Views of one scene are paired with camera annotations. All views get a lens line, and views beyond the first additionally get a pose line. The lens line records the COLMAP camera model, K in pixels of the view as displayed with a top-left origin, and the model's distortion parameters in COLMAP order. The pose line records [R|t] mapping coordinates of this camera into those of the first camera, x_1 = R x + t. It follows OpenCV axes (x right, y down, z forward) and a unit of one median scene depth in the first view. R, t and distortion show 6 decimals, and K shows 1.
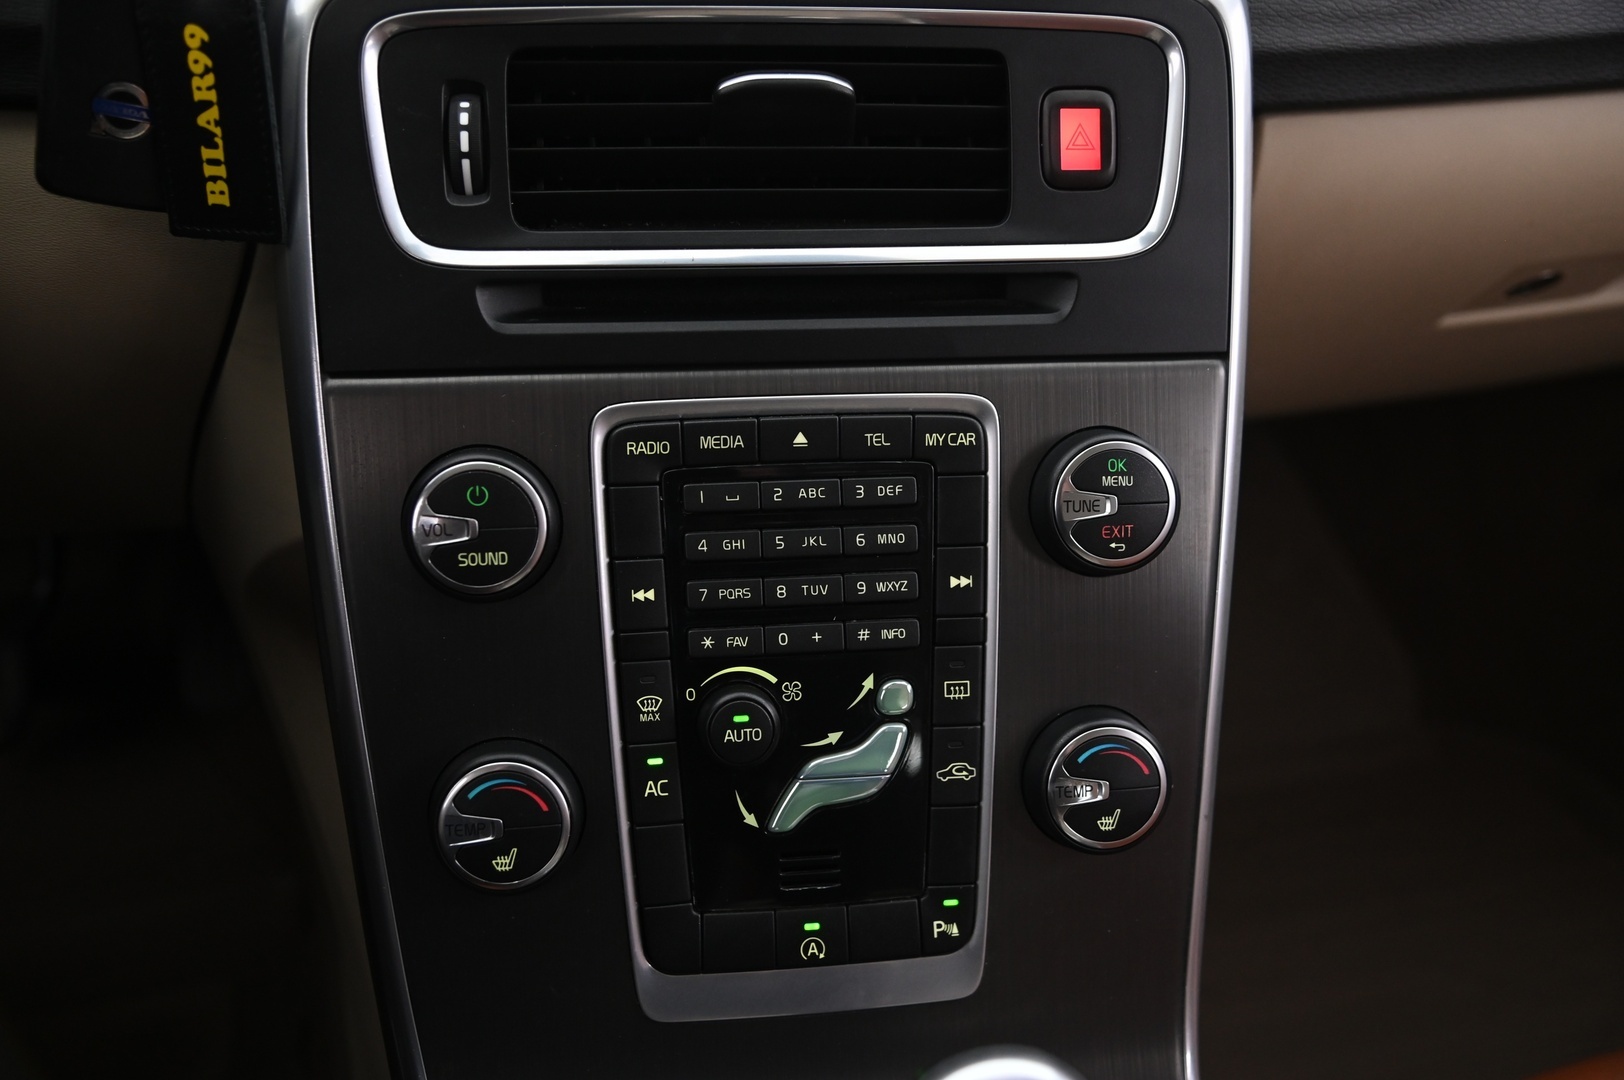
lens RADIAL K [[1647.6, 0, 821.9], [0, 1647.6, 547.0], [0, 0, 1]] dist [0.019068, 0.000000]
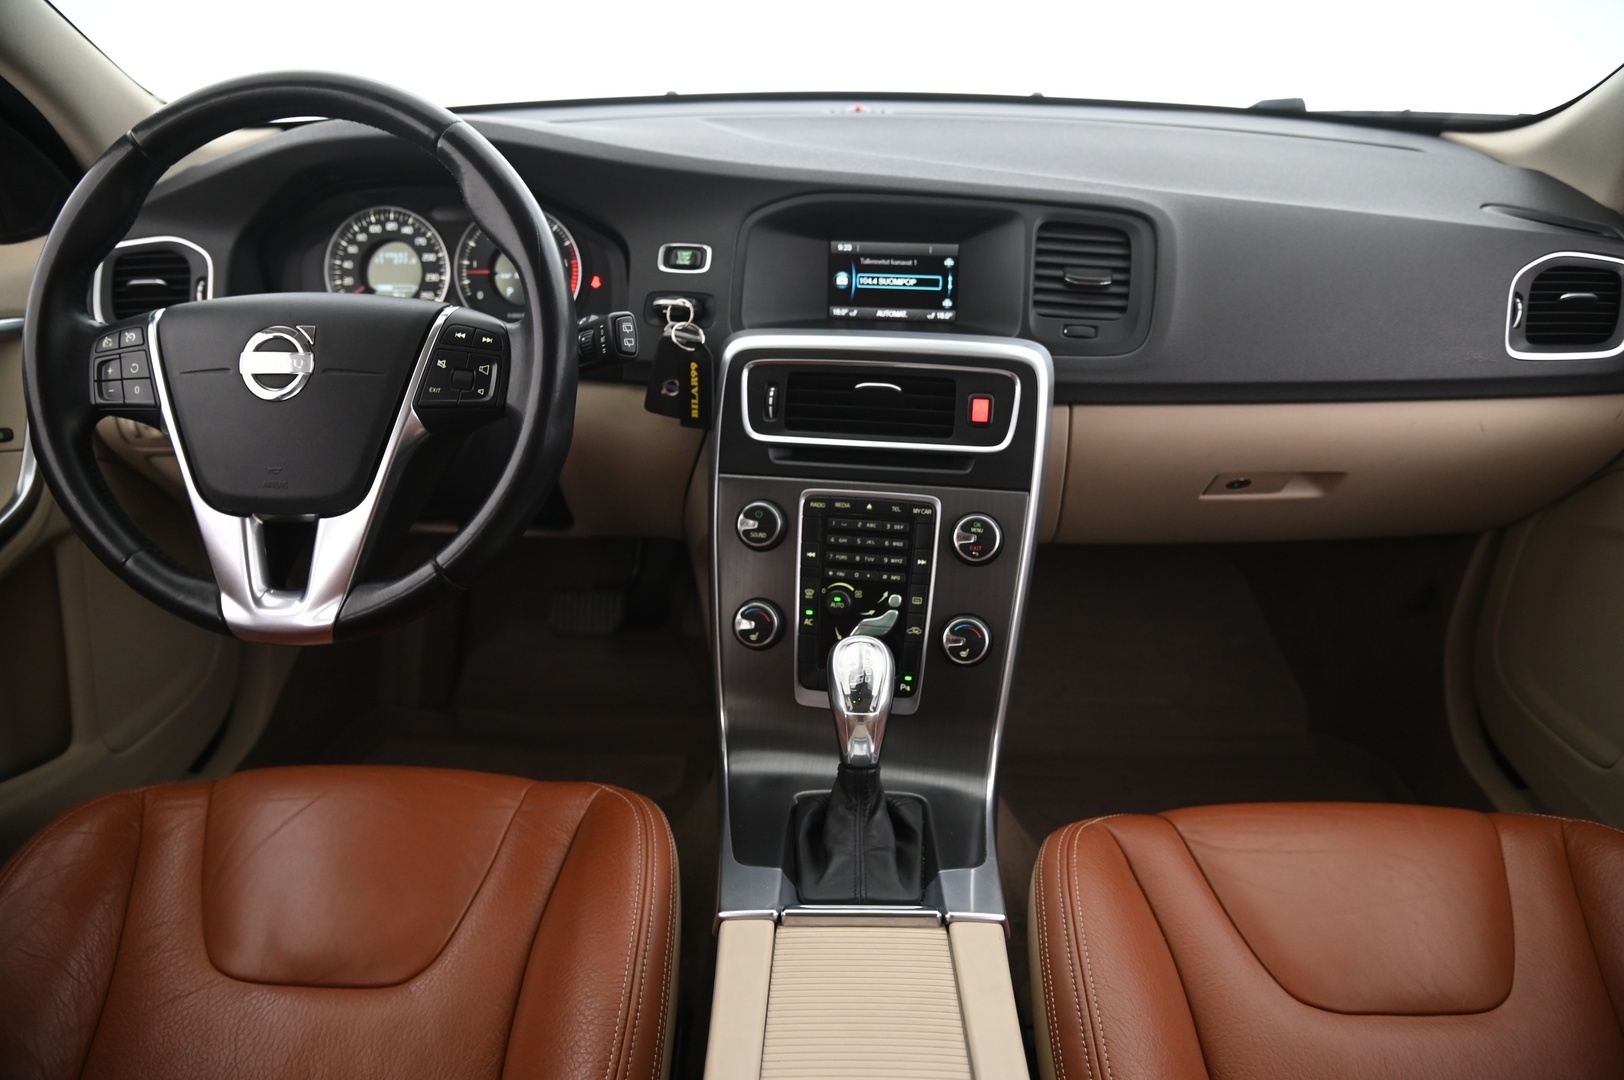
lens RADIAL K [[1153.4, 0, 813.4], [0, 1153.4, 538.3], [0, 0, 1]] dist [-0.092760, 0.000627]
pose [[0.947528, 0.085116, -0.308133, 0.520685], [-0.120117, 0.988065, -0.096431, 0.196325], [0.296248, 0.128383, 0.946443, -0.935776]]
